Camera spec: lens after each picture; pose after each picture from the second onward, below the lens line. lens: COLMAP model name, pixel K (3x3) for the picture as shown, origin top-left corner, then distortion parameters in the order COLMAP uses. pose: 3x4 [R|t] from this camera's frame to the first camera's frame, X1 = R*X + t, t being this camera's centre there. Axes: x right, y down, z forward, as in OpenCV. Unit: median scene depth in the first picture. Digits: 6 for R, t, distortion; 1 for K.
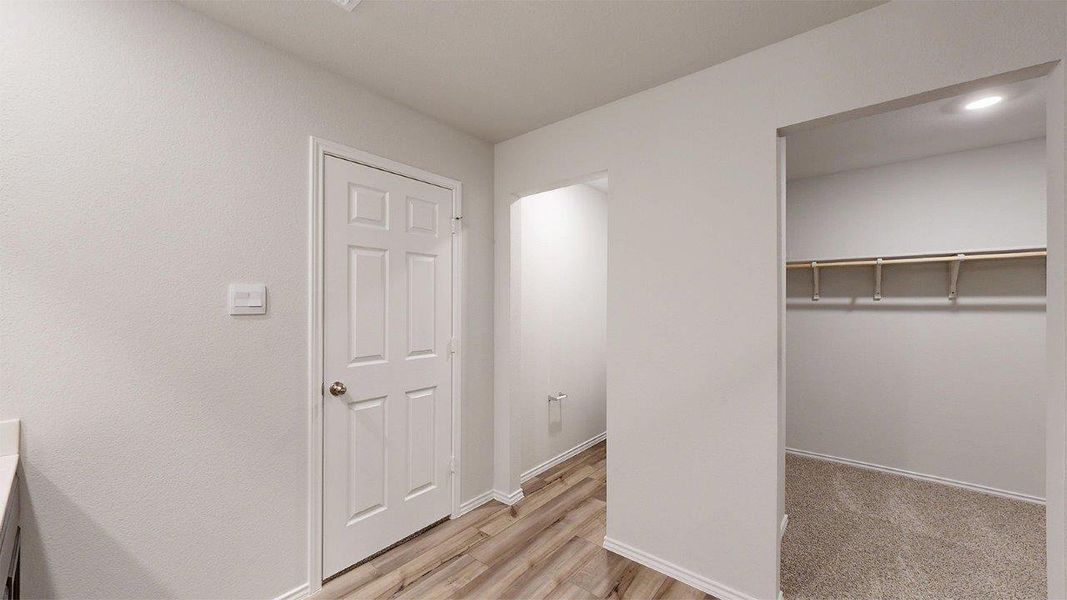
lens RADIAL K [[391.3, 0, 530.4], [0, 391.3, 303.9], [0, 0, 1]] dist [0.002251, 0.000082]
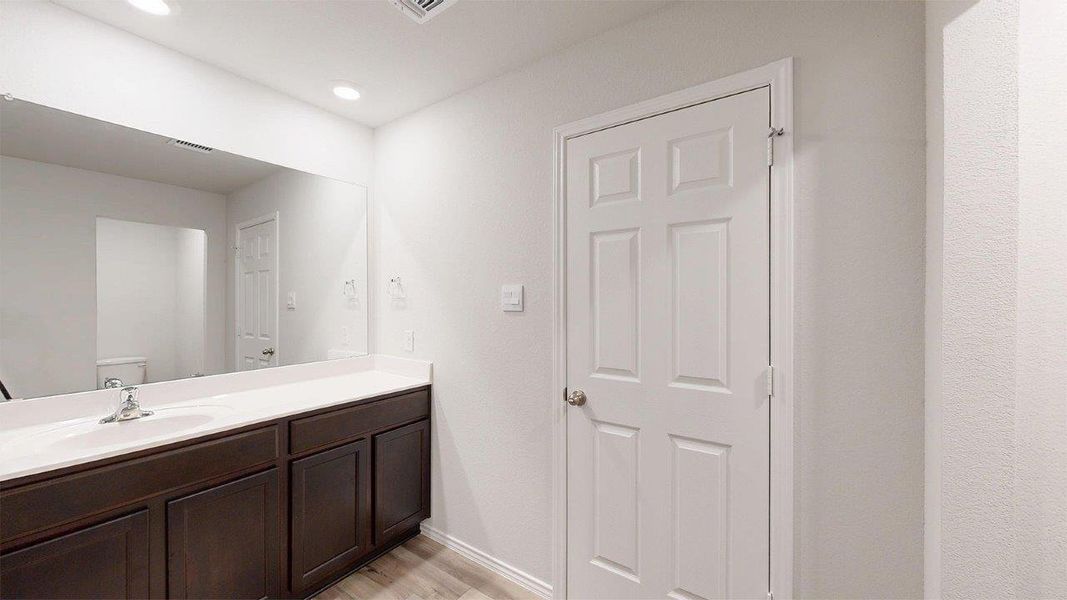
lens RADIAL K [[391.3, 0, 529.1], [0, 391.3, 296.2], [0, 0, 1]] dist [0.002251, 0.000082]
pose [[0.082624, -0.000697, -0.996581, 0.357797], [0.005862, 0.999983, -0.000214, -0.012630], [0.996564, -0.005824, 0.082626, 0.769048]]
